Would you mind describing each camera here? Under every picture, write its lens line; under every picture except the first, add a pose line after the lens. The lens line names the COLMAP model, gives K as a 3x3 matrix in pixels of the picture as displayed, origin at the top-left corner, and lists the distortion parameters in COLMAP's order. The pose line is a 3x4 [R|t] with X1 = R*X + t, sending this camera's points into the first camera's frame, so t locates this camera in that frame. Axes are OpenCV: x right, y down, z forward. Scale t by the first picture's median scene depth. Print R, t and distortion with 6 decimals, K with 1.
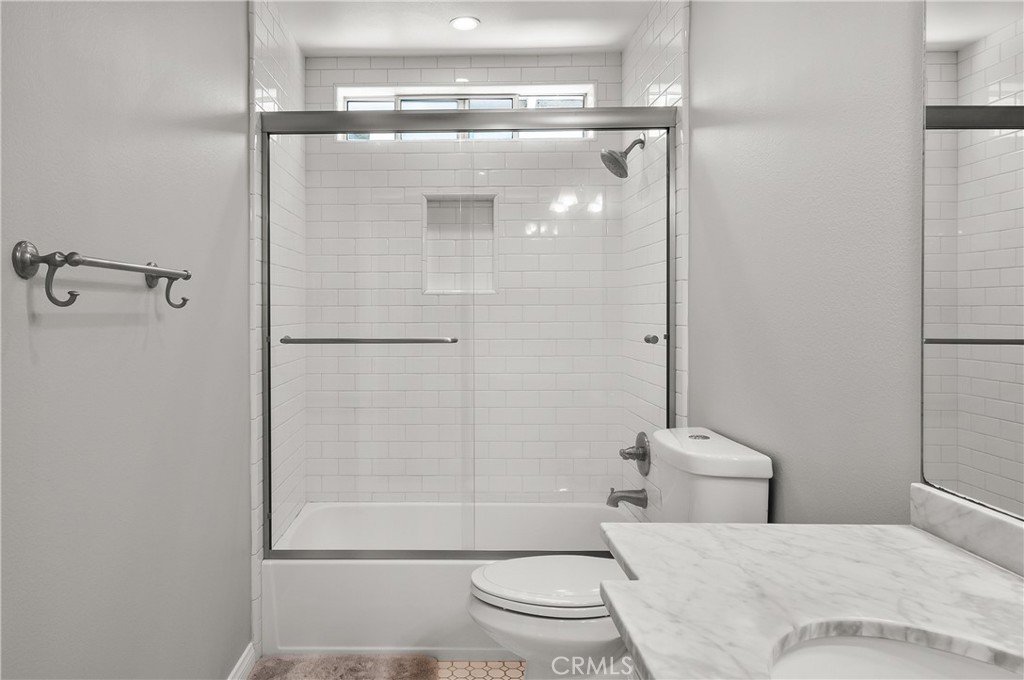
lens RADIAL K [[719.7, 0, 511.9], [0, 719.7, 308.8], [0, 0, 1]] dist [0.005184, -0.002566]
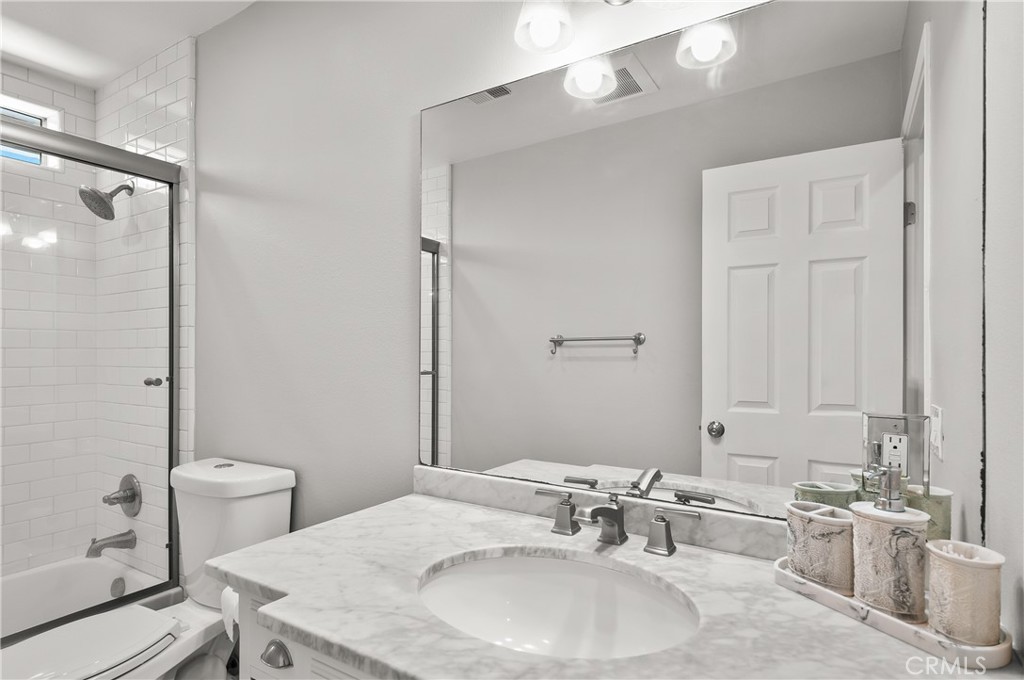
lens RADIAL K [[527.6, 0, 518.2], [0, 527.6, 354.6], [0, 0, 1]] dist [0.004649, -0.000933]
pose [[0.501870, 0.001604, 0.864941, -0.241028], [0.000395, 0.999998, -0.002083, 0.005471], [-0.864943, 0.001387, 0.501869, 0.192712]]
